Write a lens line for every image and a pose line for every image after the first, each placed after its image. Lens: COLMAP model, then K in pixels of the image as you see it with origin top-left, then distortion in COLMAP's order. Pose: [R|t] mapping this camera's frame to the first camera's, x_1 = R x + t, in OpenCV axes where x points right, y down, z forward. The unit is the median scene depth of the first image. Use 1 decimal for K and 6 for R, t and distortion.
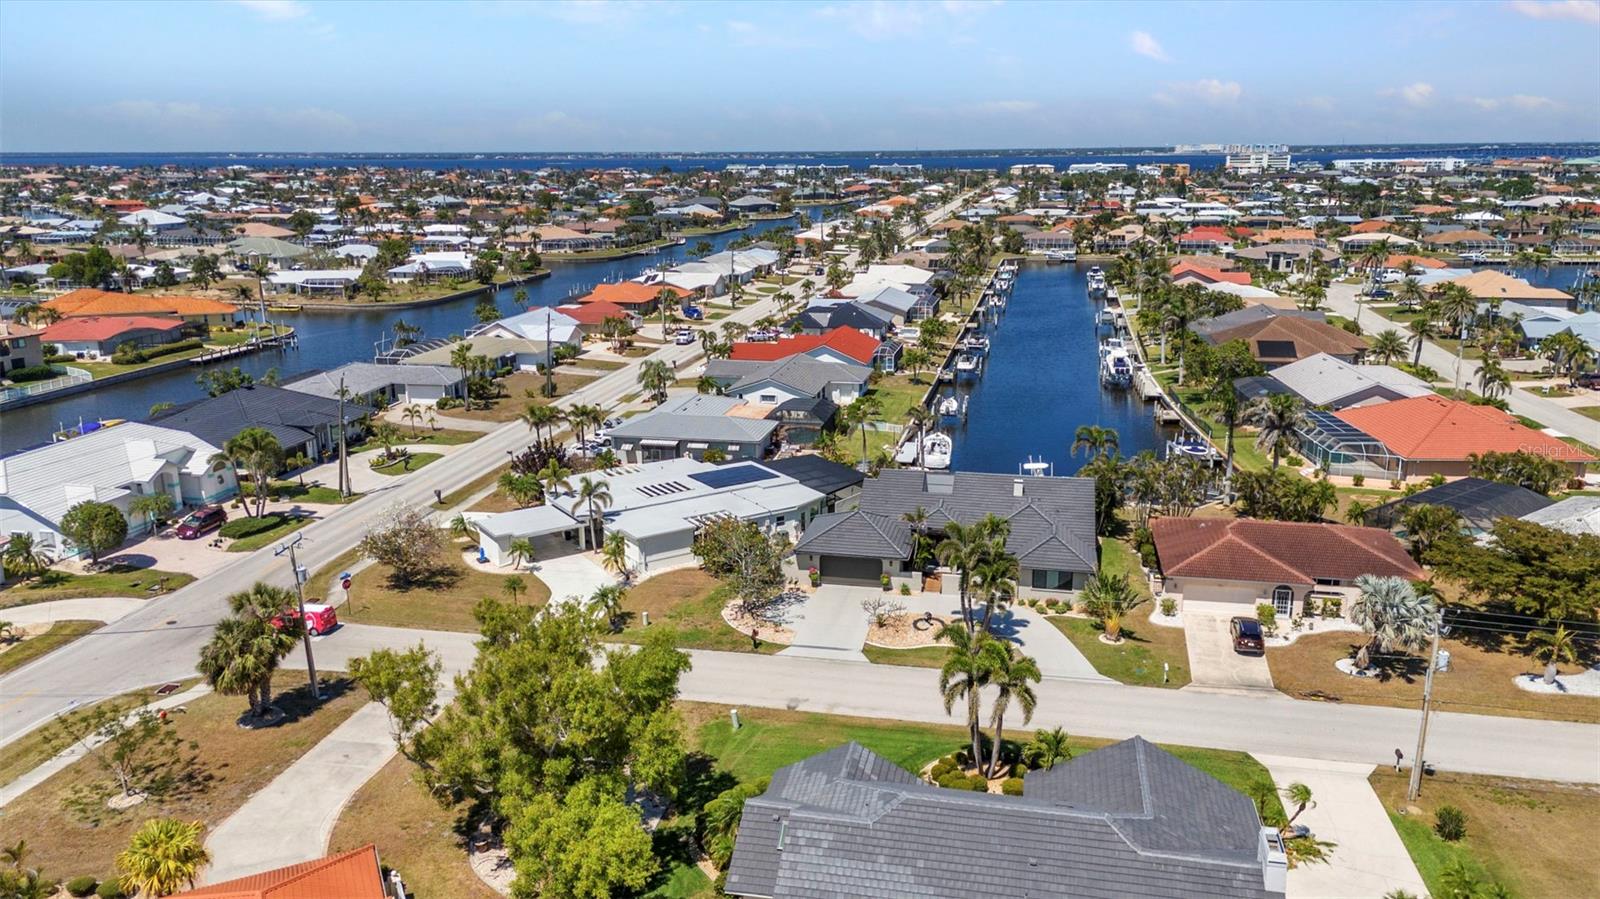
lens RADIAL K [[1174.6, 0, 780.1], [0, 1174.6, 450.7], [0, 0, 1]] dist [0.064032, -0.078710]
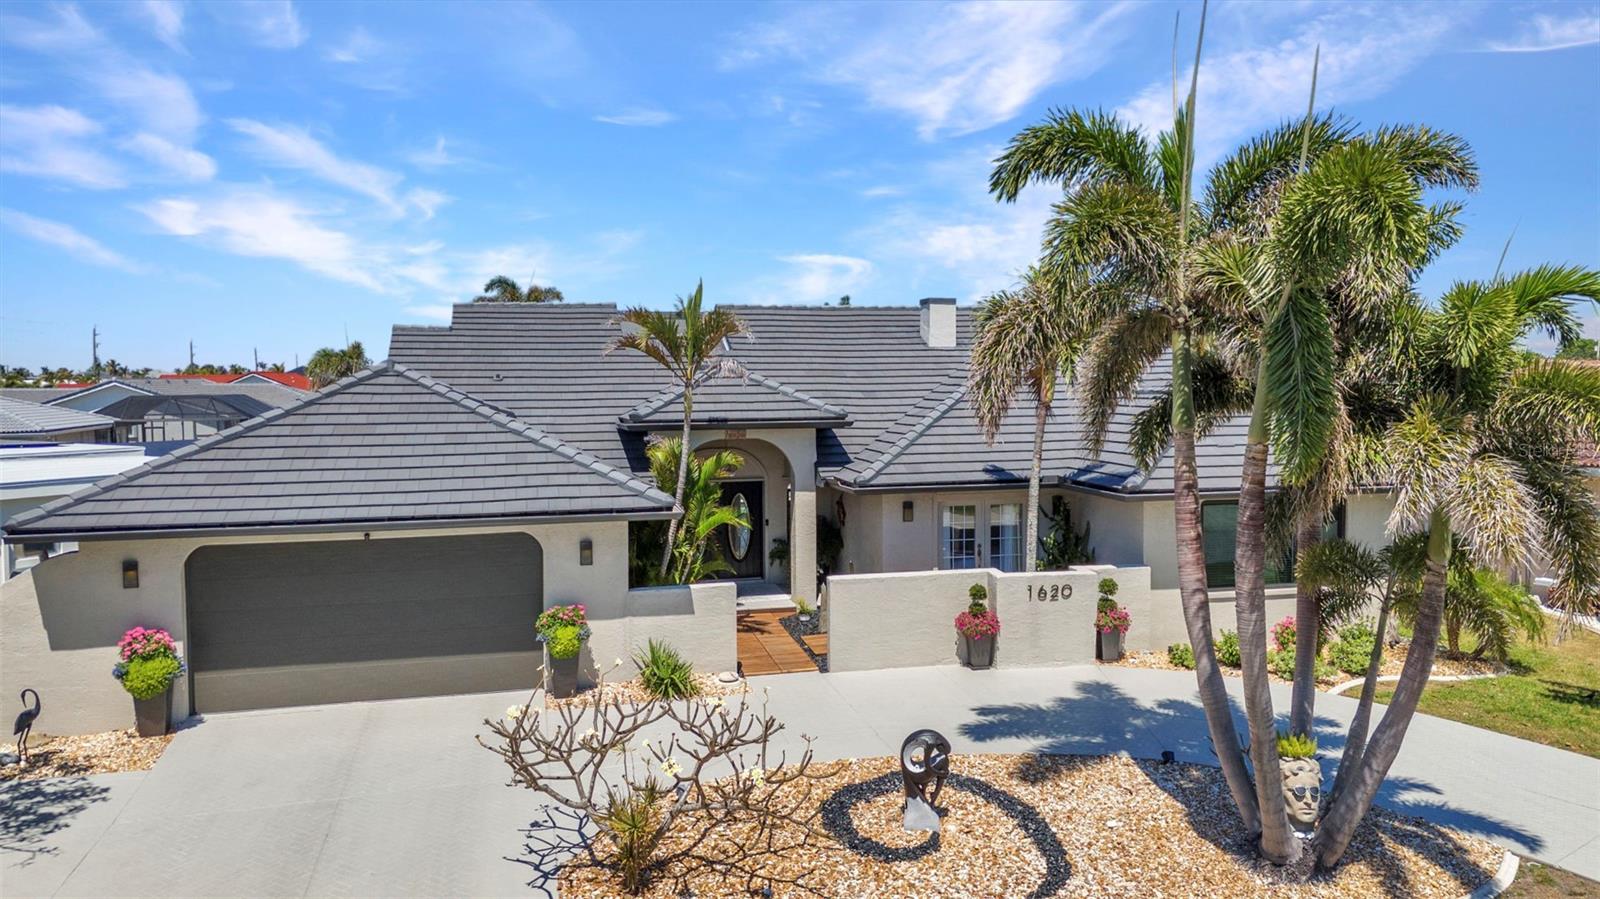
lens RADIAL K [[1177.2, 0, 800.0], [0, 1177.2, 449.5], [0, 0, 1]] dist [0.052883, -0.037740]
pose [[0.896246, -0.024405, 0.442886, 0.035837], [0.109473, 0.979767, -0.167546, 0.108391], [-0.429837, 0.198646, 0.880784, 0.746260]]
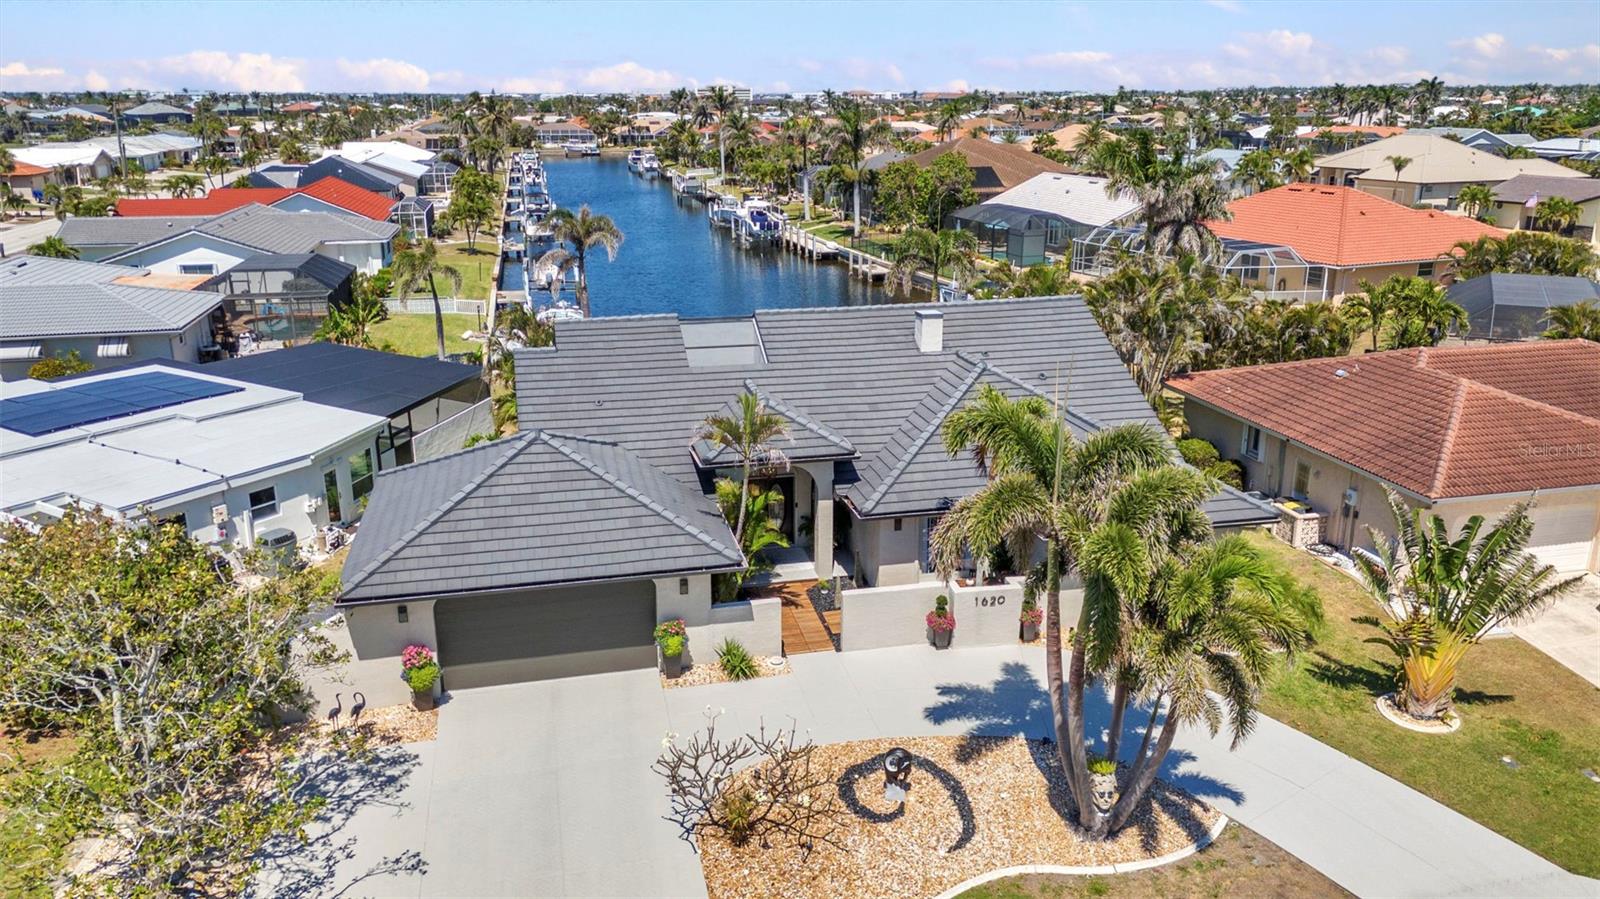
lens RADIAL K [[1176.8, 0, 796.7], [0, 1176.8, 448.9], [0, 0, 1]] dist [0.068374, -0.074817]
pose [[0.900199, -0.117955, 0.419199, -0.003379], [0.102612, 0.992967, 0.059052, 0.042015], [-0.423216, -0.010144, 0.905972, 0.658814]]
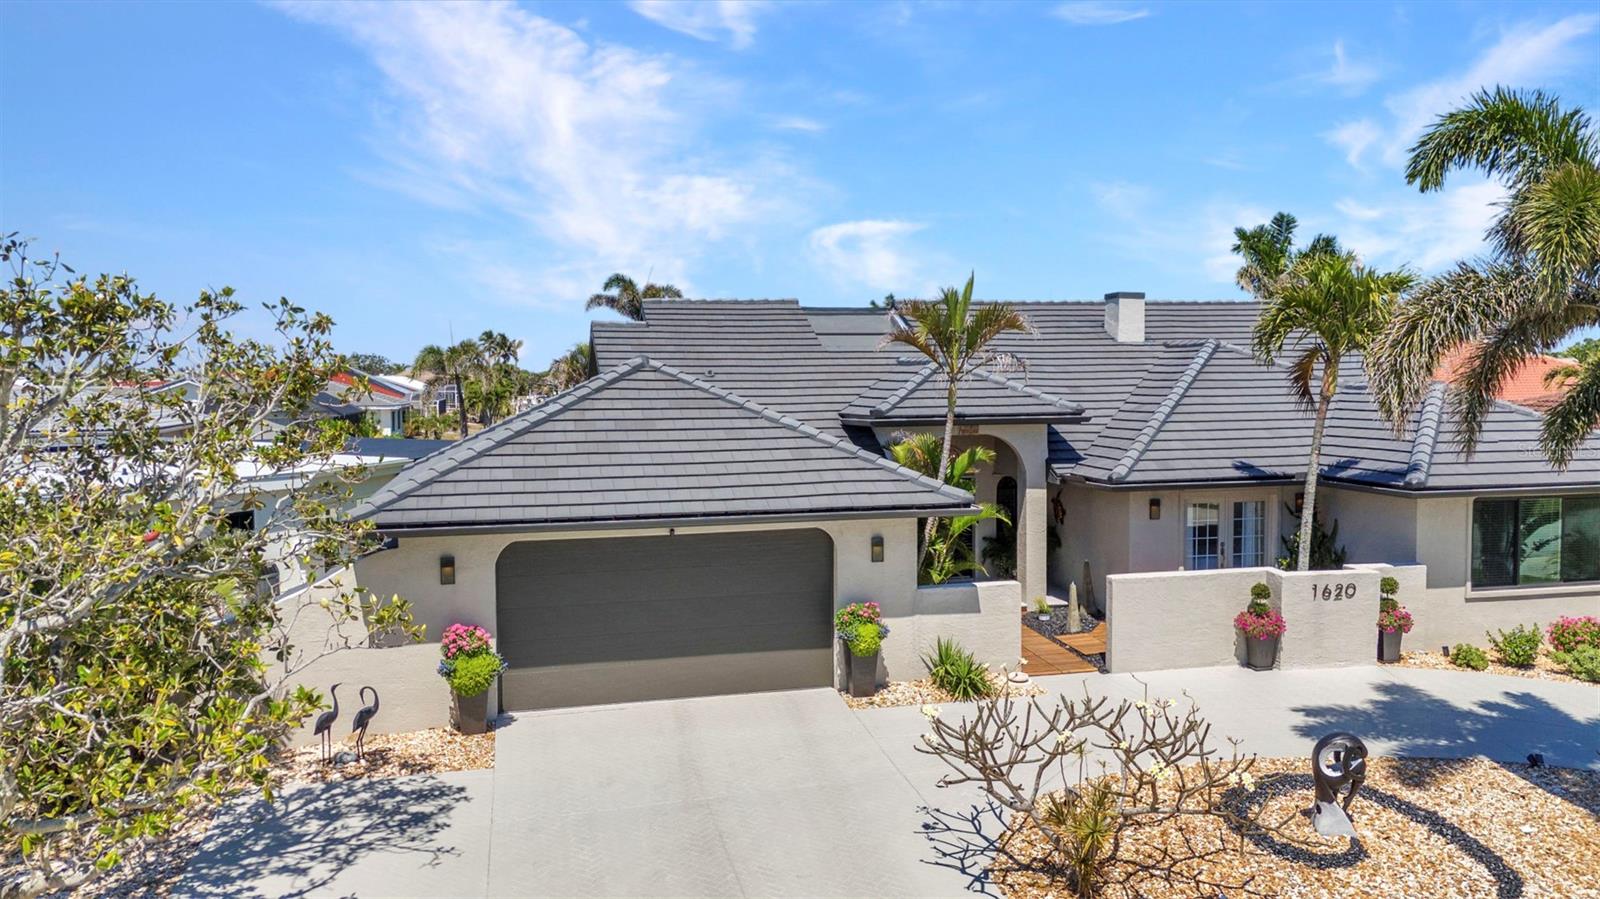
lens RADIAL K [[1176.8, 0, 796.7], [0, 1176.8, 448.9], [0, 0, 1]] dist [0.068374, -0.074817]
pose [[0.896531, -0.024395, 0.442310, -0.004768], [0.109236, 0.979824, -0.167372, 0.103344], [-0.429302, 0.198370, 0.881107, 0.769054]]
